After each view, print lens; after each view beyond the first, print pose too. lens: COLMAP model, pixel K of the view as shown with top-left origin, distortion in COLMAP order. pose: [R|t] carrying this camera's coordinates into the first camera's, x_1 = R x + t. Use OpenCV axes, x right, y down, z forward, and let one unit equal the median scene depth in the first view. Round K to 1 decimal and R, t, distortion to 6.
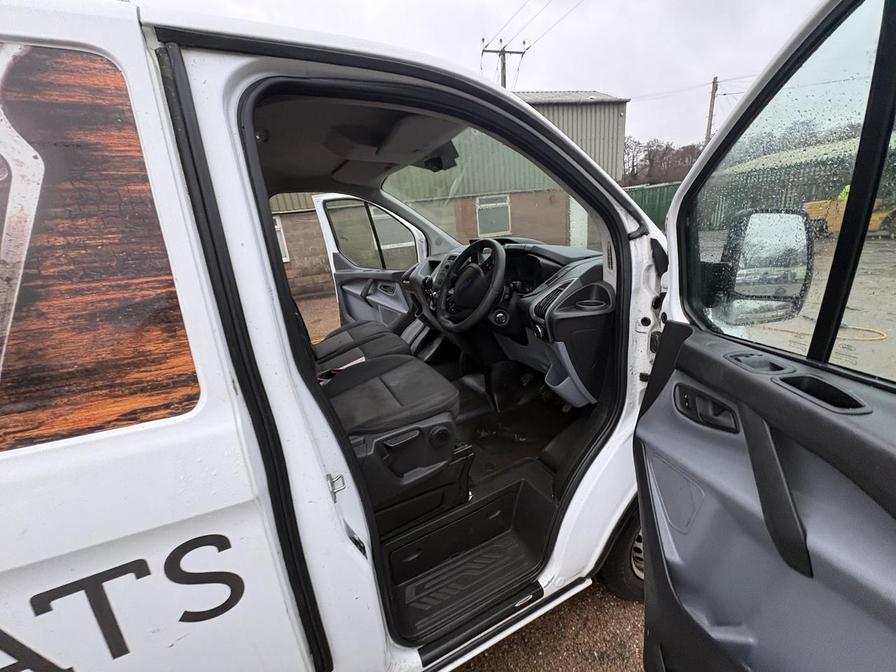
lens RADIAL K [[357.7, 0, 447.4], [0, 357.7, 338.3], [0, 0, 1]] dist [-0.000593, -0.000423]
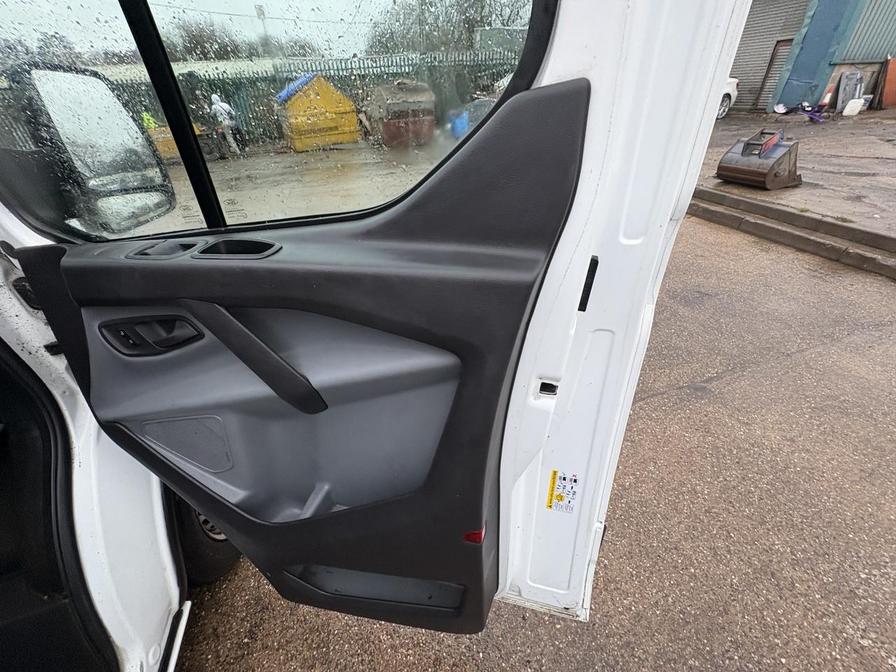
lens RADIAL K [[357.7, 0, 448.8], [0, 357.7, 339.8], [0, 0, 1]] dist [-0.000593, -0.000423]
pose [[0.143852, -0.473624, 0.868900, 0.126663], [0.338689, 0.848570, 0.406470, 0.105402], [-0.929837, 0.235815, 0.282480, 0.182192]]
